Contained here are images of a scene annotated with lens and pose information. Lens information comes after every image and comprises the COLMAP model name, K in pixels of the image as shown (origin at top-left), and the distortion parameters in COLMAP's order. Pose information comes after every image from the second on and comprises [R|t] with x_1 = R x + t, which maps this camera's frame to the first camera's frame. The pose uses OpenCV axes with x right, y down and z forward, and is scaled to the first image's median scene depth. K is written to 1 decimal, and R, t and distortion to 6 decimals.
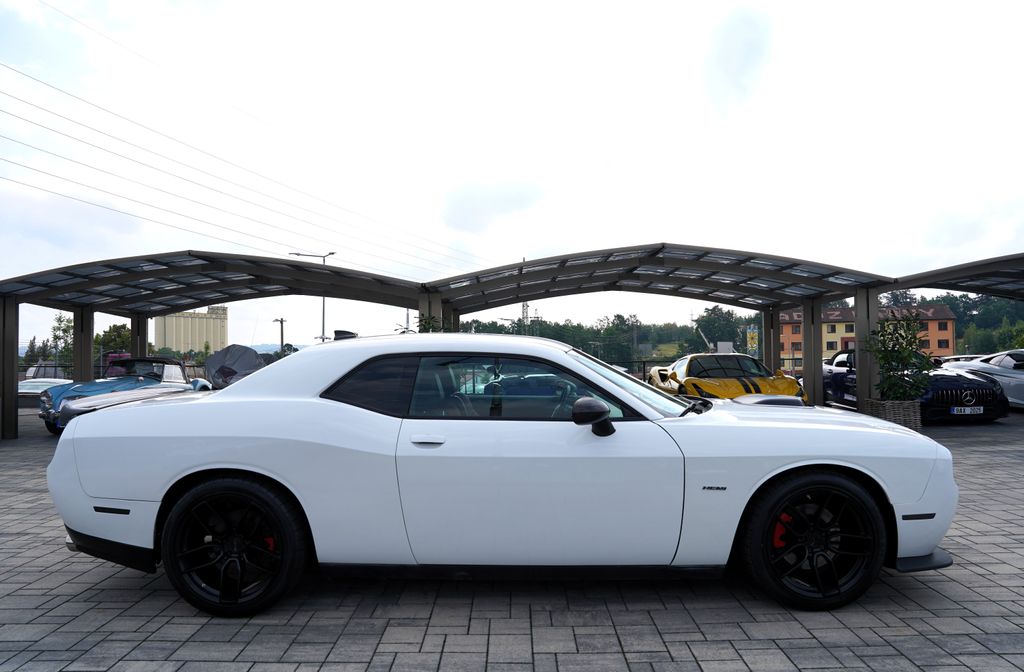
lens RADIAL K [[701.2, 0, 506.5], [0, 701.2, 303.1], [0, 0, 1]] dist [-0.107408, 0.070915]
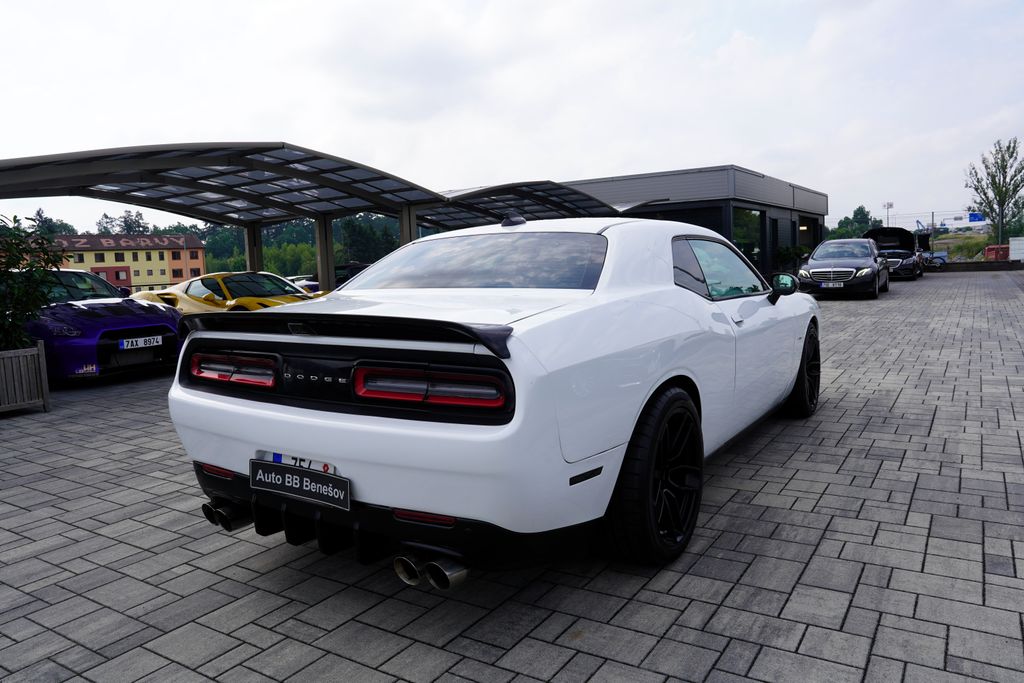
lens RADIAL K [[740.6, 0, 514.8], [0, 740.6, 309.6], [0, 0, 1]] dist [-0.096054, 0.093343]
pose [[0.530617, -0.064466, 0.845157, -1.244118], [-0.026240, 0.995376, 0.092398, 0.093880], [-0.847206, -0.071205, 0.526472, 0.738335]]
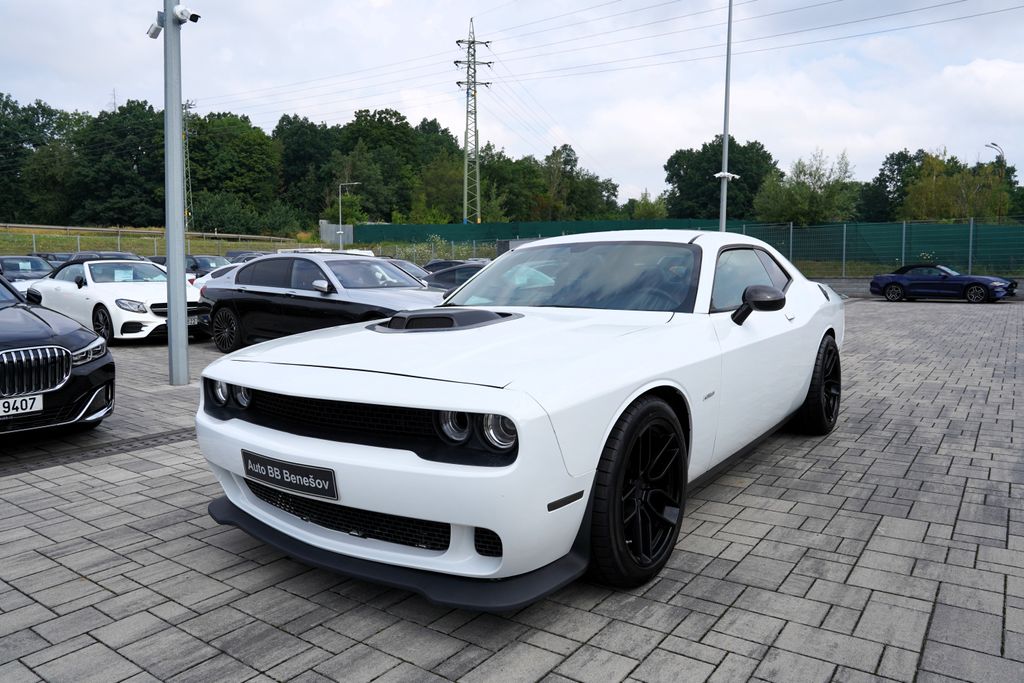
lens RADIAL K [[720.3, 0, 512.1], [0, 720.3, 309.1], [0, 0, 1]] dist [-0.102497, 0.079693]
pose [[-0.577947, 0.057132, -0.814072, 1.206215], [0.078639, 0.996803, 0.014127, 0.168578], [0.812276, -0.055853, -0.580592, 1.931542]]
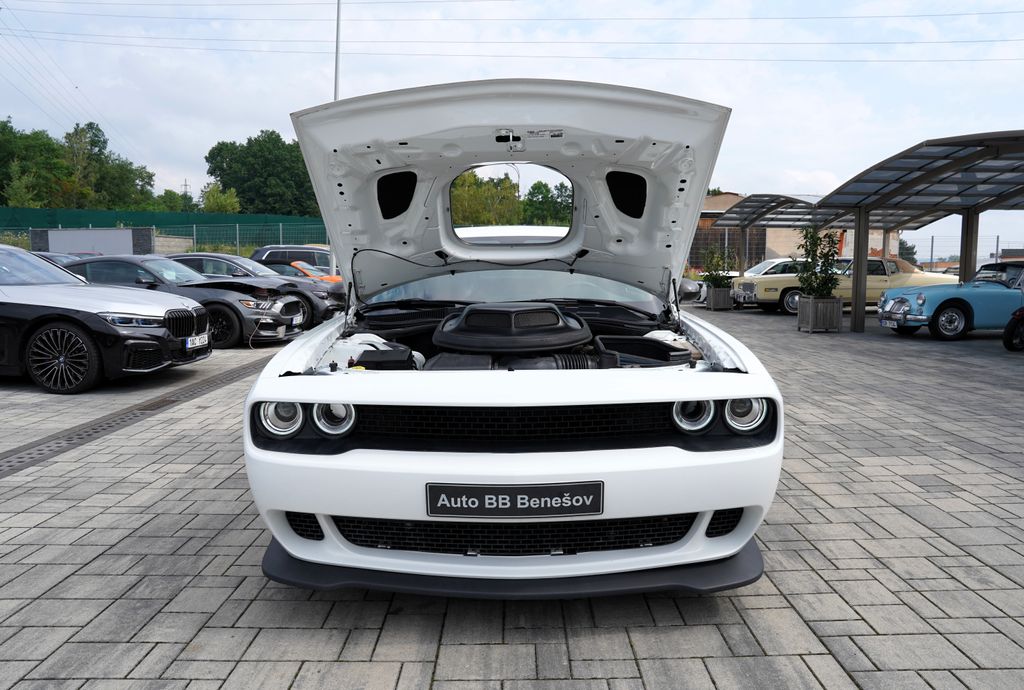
lens RADIAL K [[715.5, 0, 517.2], [0, 715.5, 319.0], [0, 0, 1]] dist [-0.111349, 0.087495]
pose [[0.015726, 0.080871, -0.996601, 1.355581], [0.073512, 0.993933, 0.081814, 0.123882], [0.997170, -0.074548, 0.009686, 1.311404]]
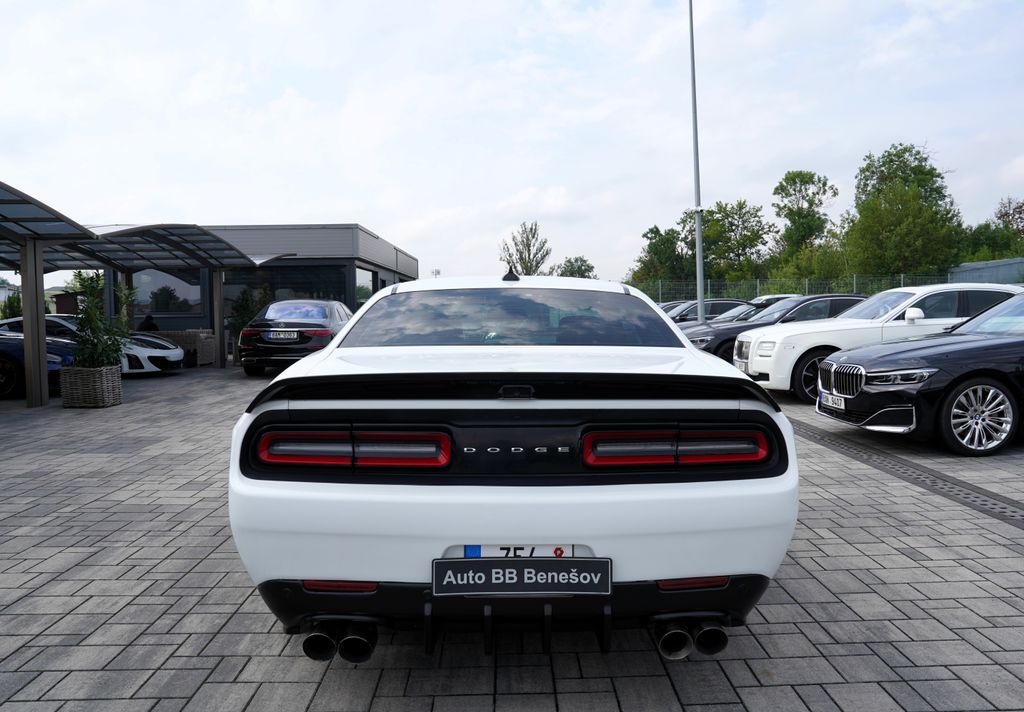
lens RADIAL K [[762.7, 0, 535.2], [0, 762.7, 323.1], [0, 0, 1]] dist [-0.101511, 0.085465]
pose [[-0.052239, -0.004172, 0.998626, -1.386582], [-0.065134, 0.997876, 0.000761, 0.127991], [-0.996508, -0.065004, -0.052400, 1.347805]]
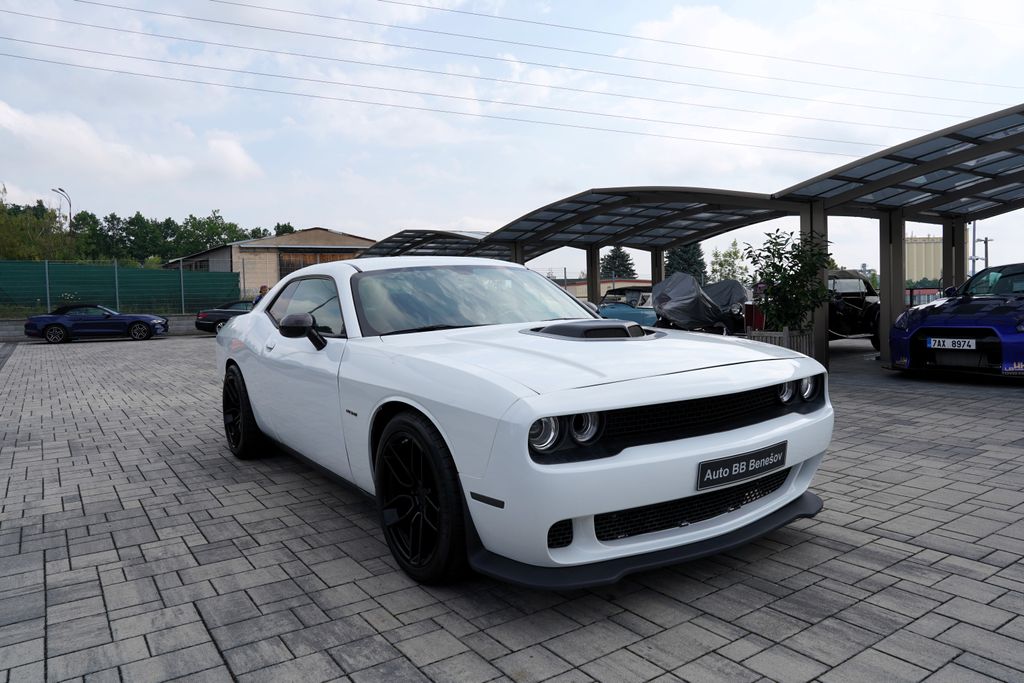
lens RADIAL K [[720.3, 0, 512.1], [0, 720.3, 309.1], [0, 0, 1]] dist [-0.102497, 0.079693]
pose [[0.566034, 0.006607, -0.824355, 1.258101], [0.084539, 0.994231, 0.066016, 0.082873], [0.820036, -0.107058, 0.562210, 0.661764]]
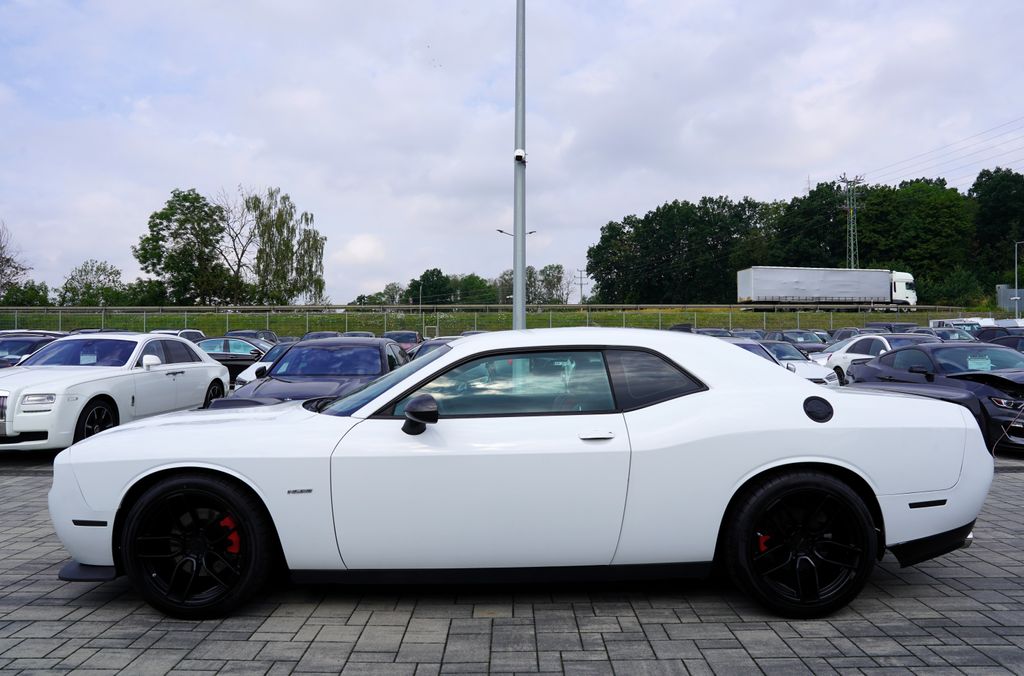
lens RADIAL K [[701.2, 0, 506.5], [0, 701.2, 305.1], [0, 0, 1]] dist [-0.107408, 0.070915]
pose [[-0.999850, 0.014986, -0.008719, 0.022450], [0.016061, 0.989999, -0.140154, 0.194168], [0.006531, -0.140273, -0.990091, 2.610728]]
